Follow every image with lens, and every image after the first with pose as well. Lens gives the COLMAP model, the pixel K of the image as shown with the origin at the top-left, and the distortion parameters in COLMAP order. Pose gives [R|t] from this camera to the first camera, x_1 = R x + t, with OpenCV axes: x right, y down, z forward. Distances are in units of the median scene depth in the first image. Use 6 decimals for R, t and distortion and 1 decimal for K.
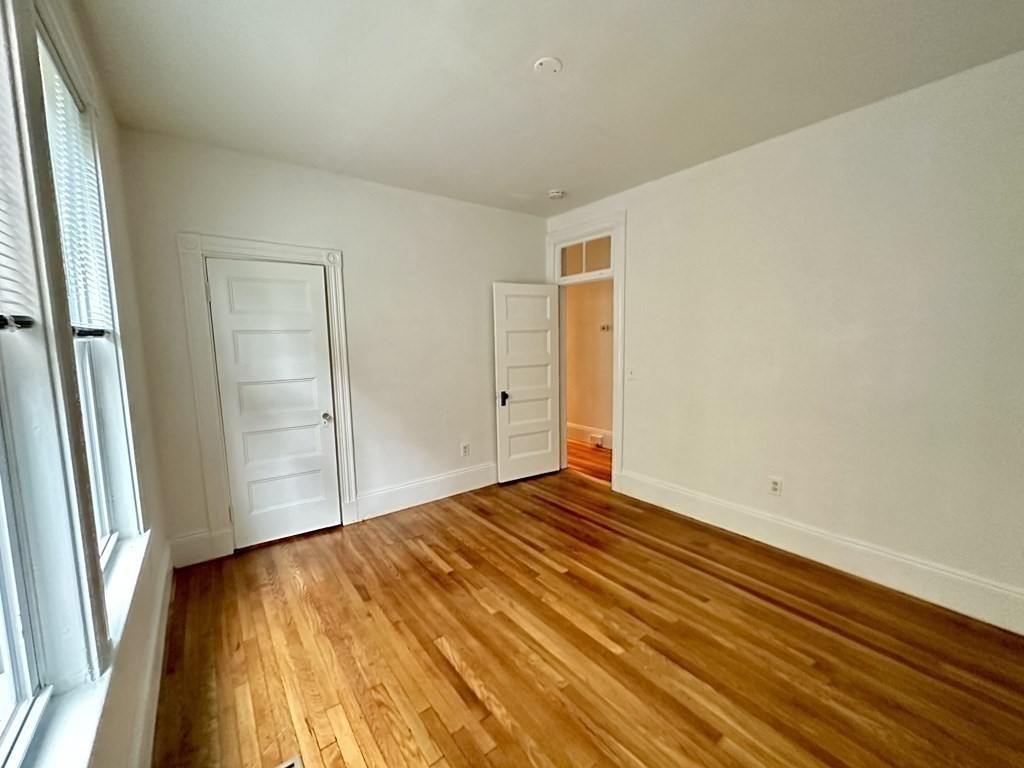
lens RADIAL K [[408.7, 0, 511.4], [0, 408.7, 380.7], [0, 0, 1]] dist [-0.001369, 0.000708]
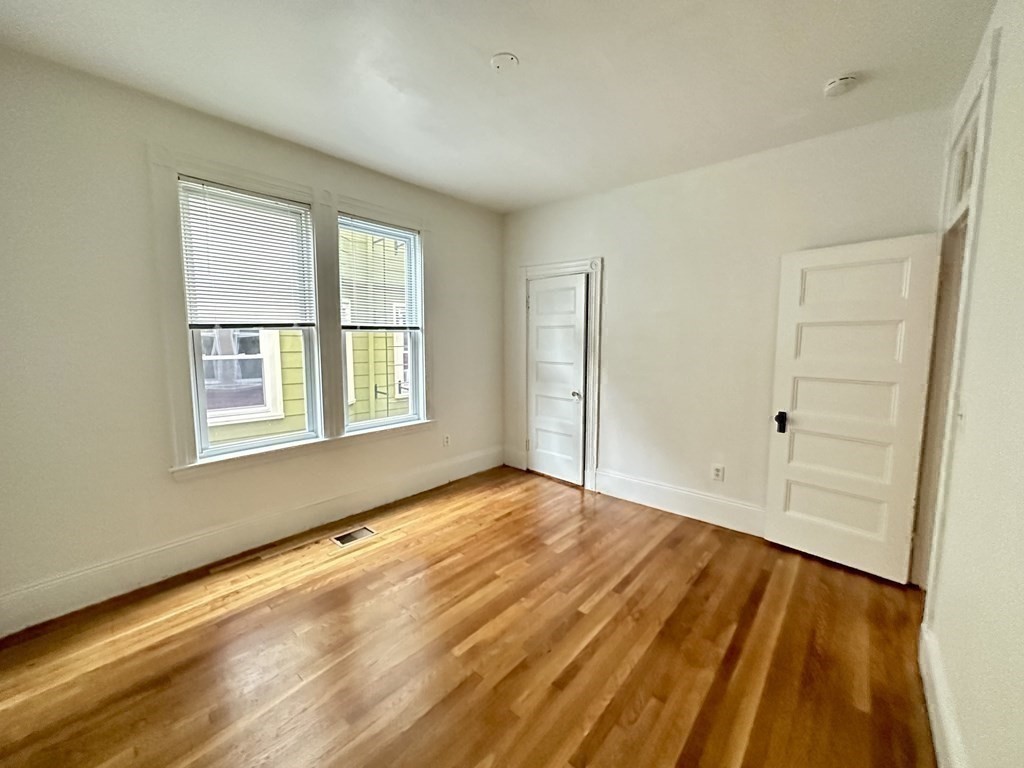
lens RADIAL K [[408.7, 0, 509.7], [0, 408.7, 379.9], [0, 0, 1]] dist [-0.001369, 0.000708]
pose [[0.203152, 0.118910, -0.971900, 0.768784], [-0.109717, 0.989112, 0.098082, -0.061985], [0.972981, 0.086709, 0.213986, 0.568910]]
